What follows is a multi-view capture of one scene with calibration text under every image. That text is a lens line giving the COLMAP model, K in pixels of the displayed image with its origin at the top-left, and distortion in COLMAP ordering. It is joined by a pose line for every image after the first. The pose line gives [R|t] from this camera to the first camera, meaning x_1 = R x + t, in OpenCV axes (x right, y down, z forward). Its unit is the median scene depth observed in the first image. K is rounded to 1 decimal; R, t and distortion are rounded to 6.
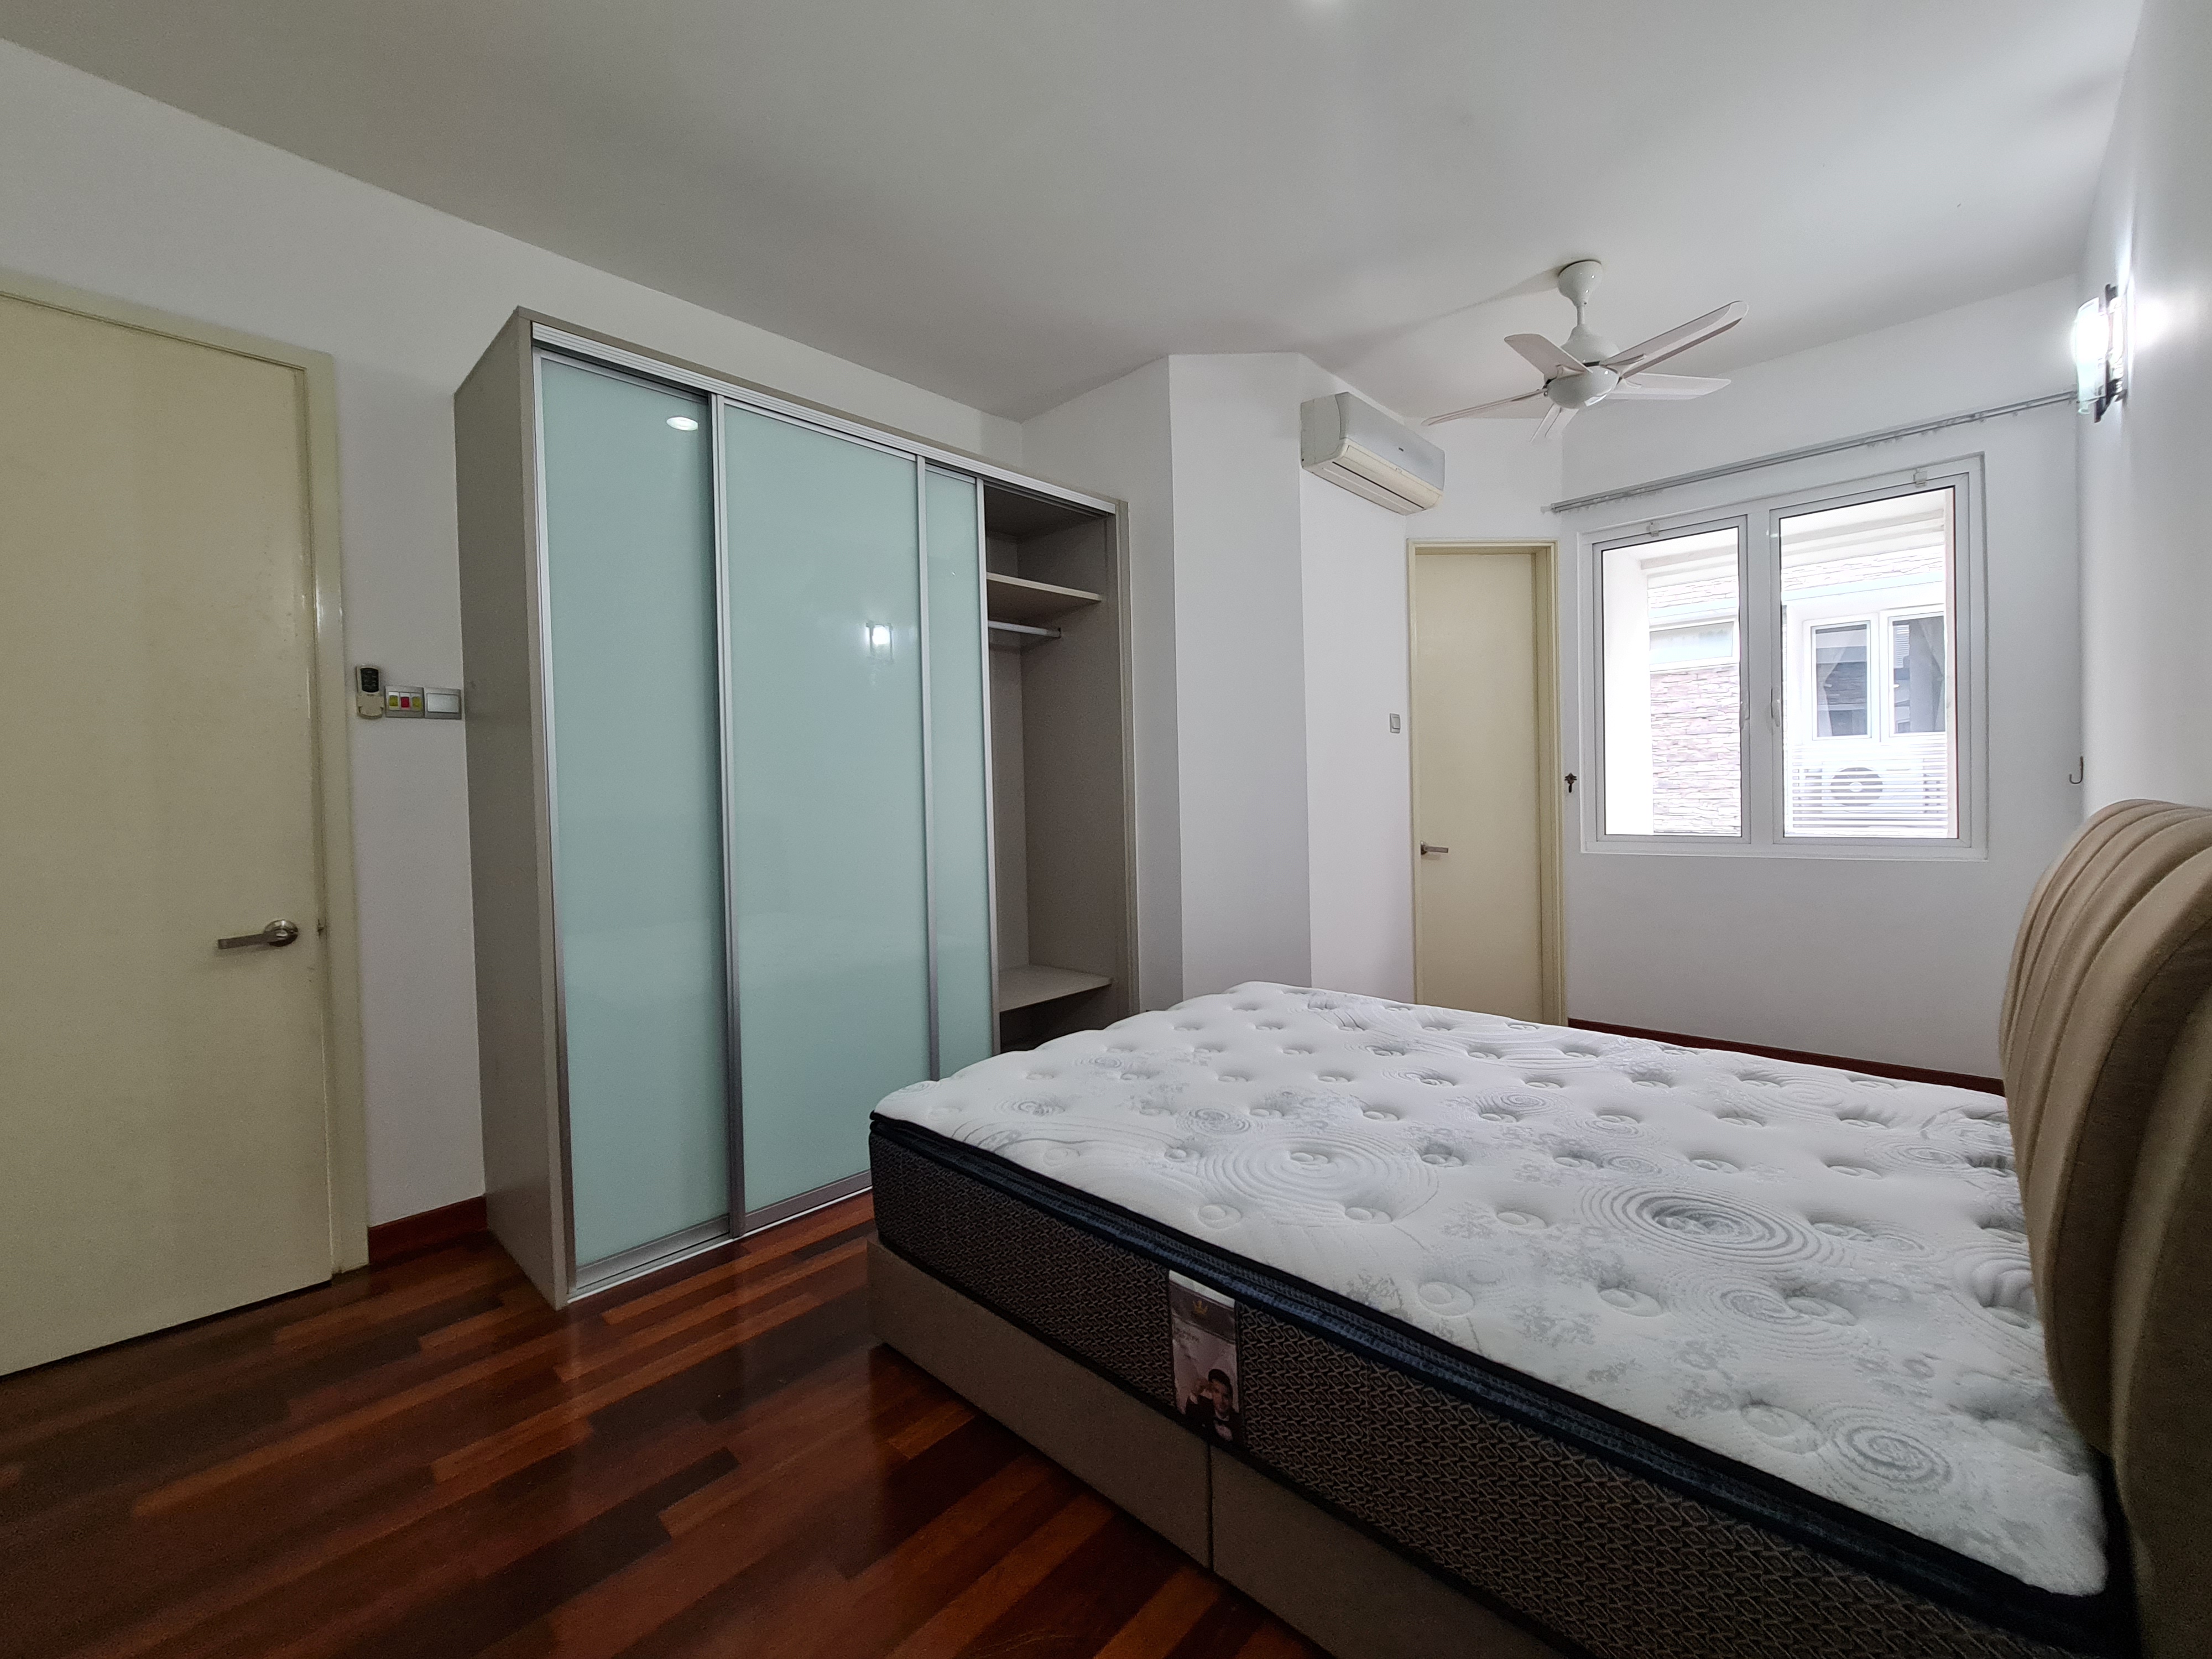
lens RADIAL K [[901.5, 0, 1098.3], [0, 901.5, 812.1], [0, 0, 1]] dist [0.001585, -0.001551]
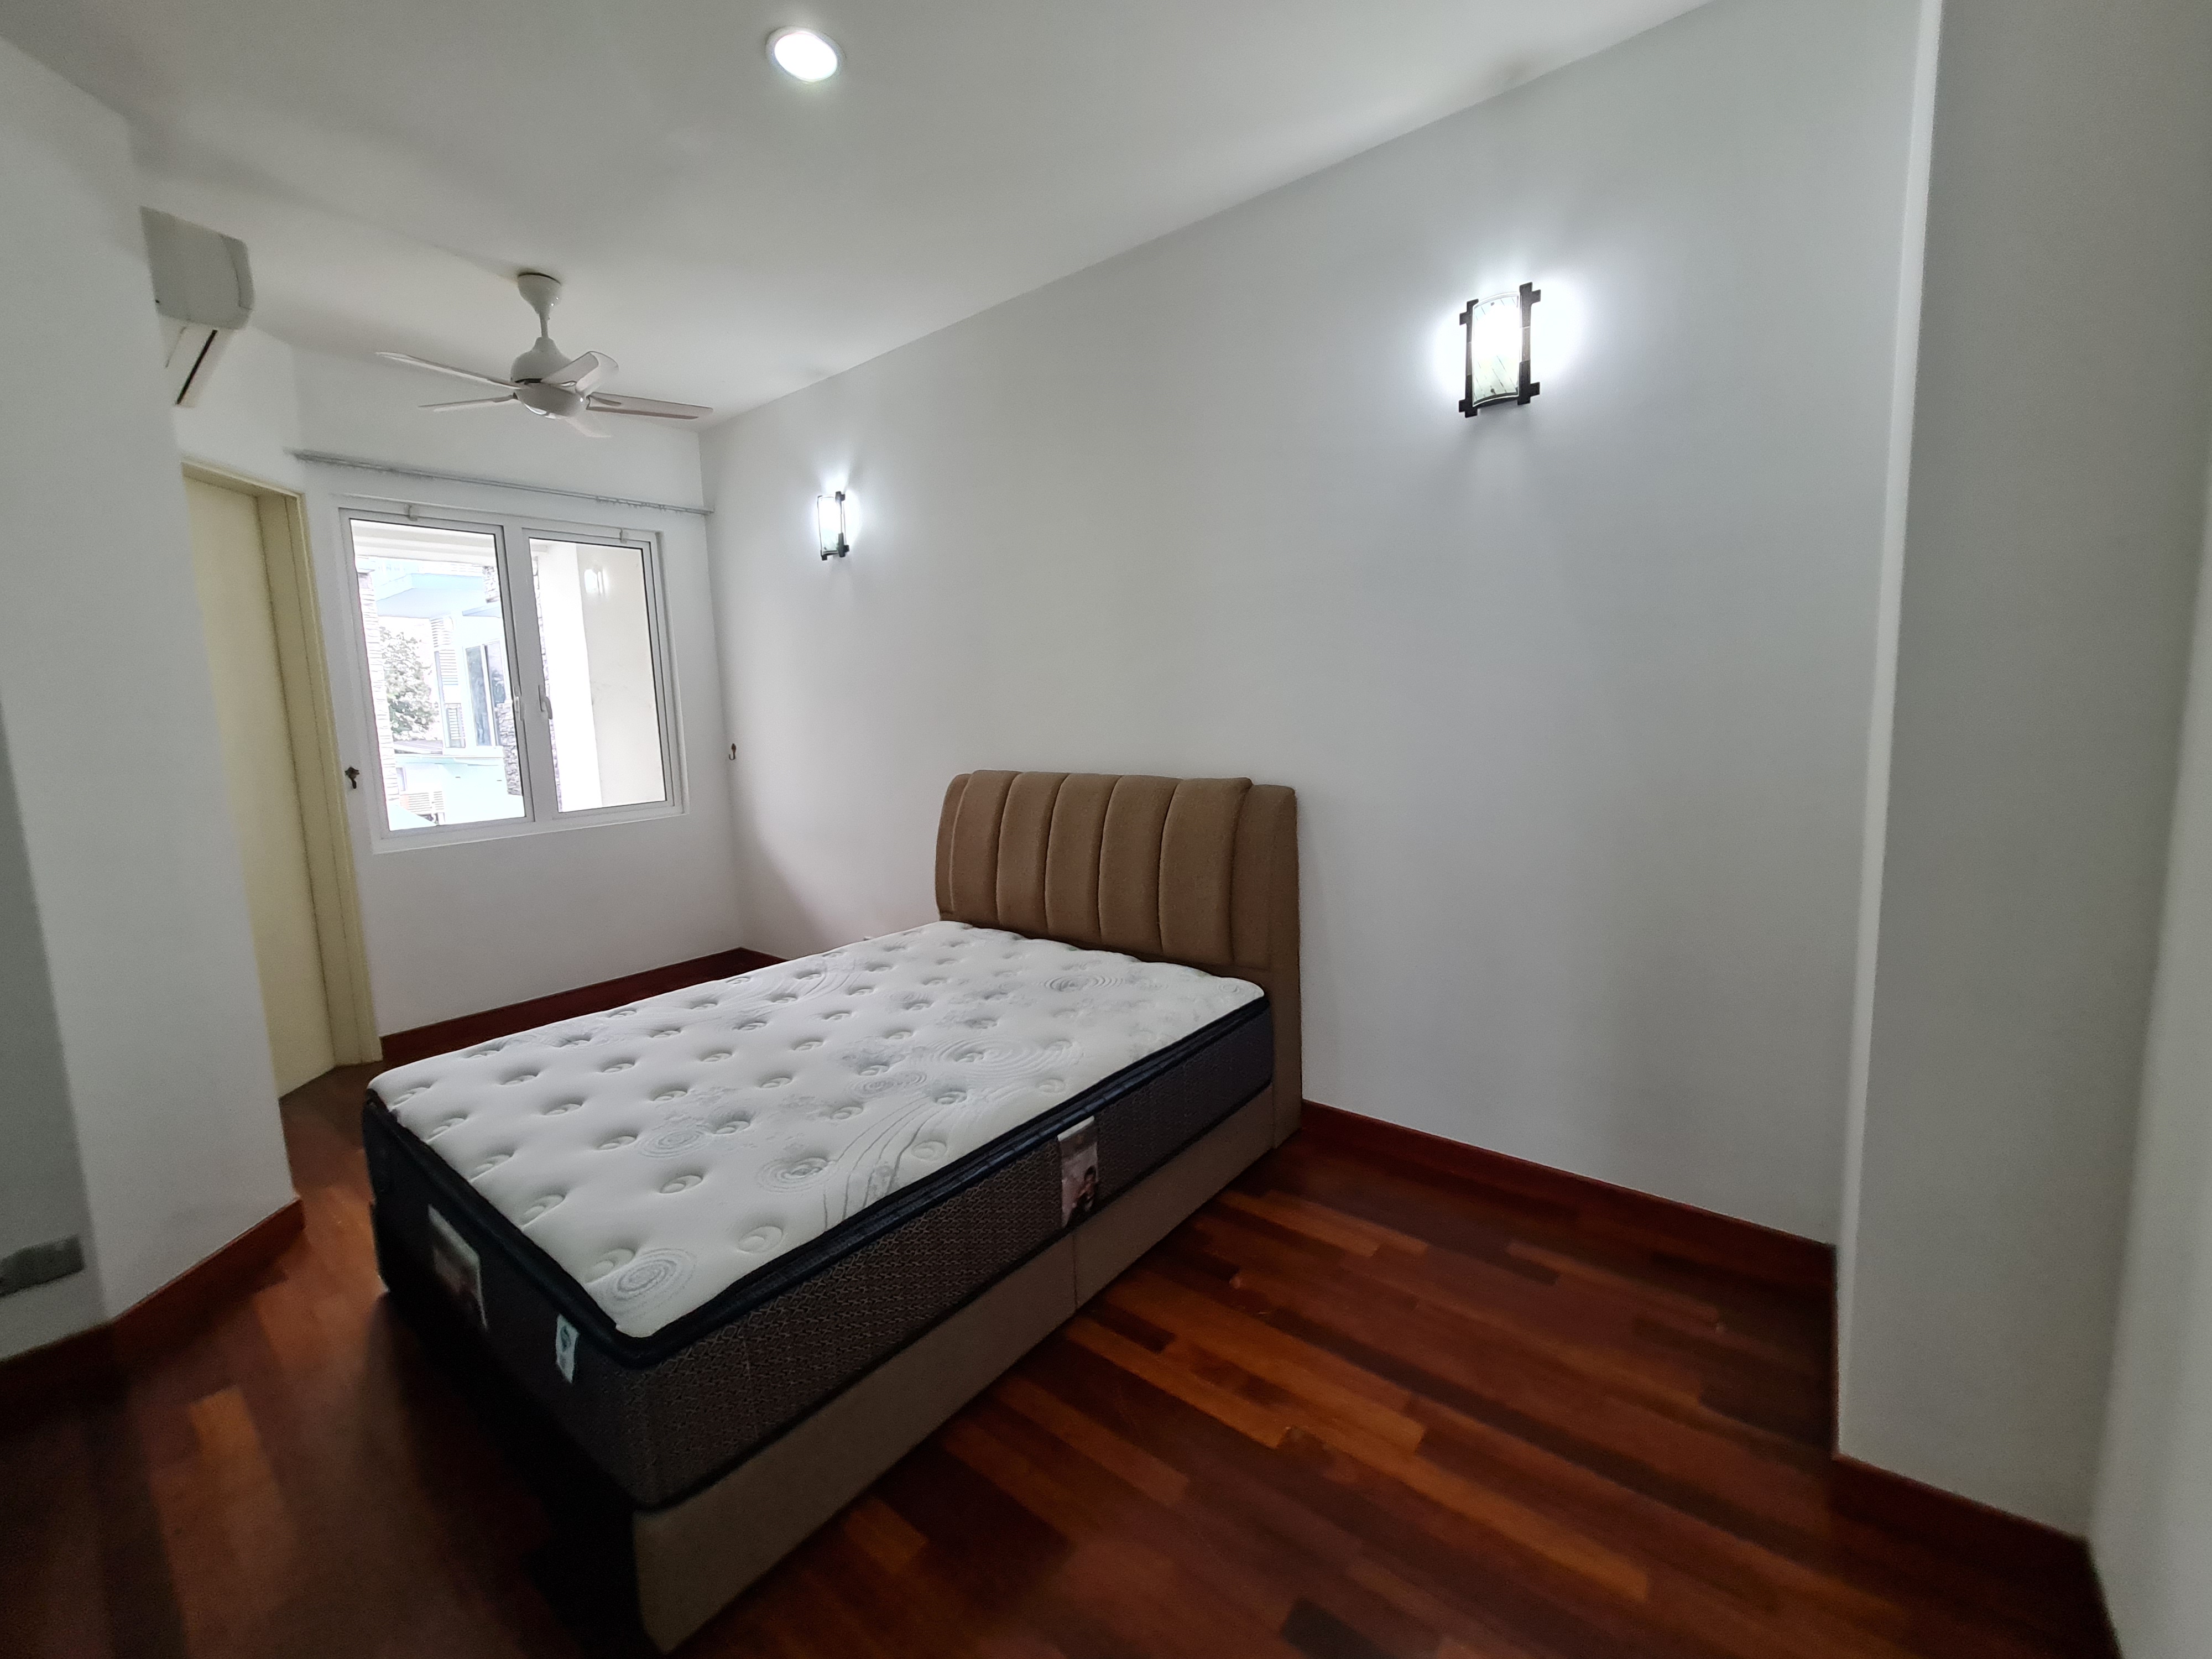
lens RADIAL K [[901.5, 0, 1117.4], [0, 901.5, 806.4], [0, 0, 1]] dist [0.001585, -0.001551]
pose [[-0.086363, -0.088551, 0.992321, -1.021799], [0.058059, 0.993902, 0.093745, -0.105645], [-0.994571, 0.065710, -0.080695, 0.783574]]
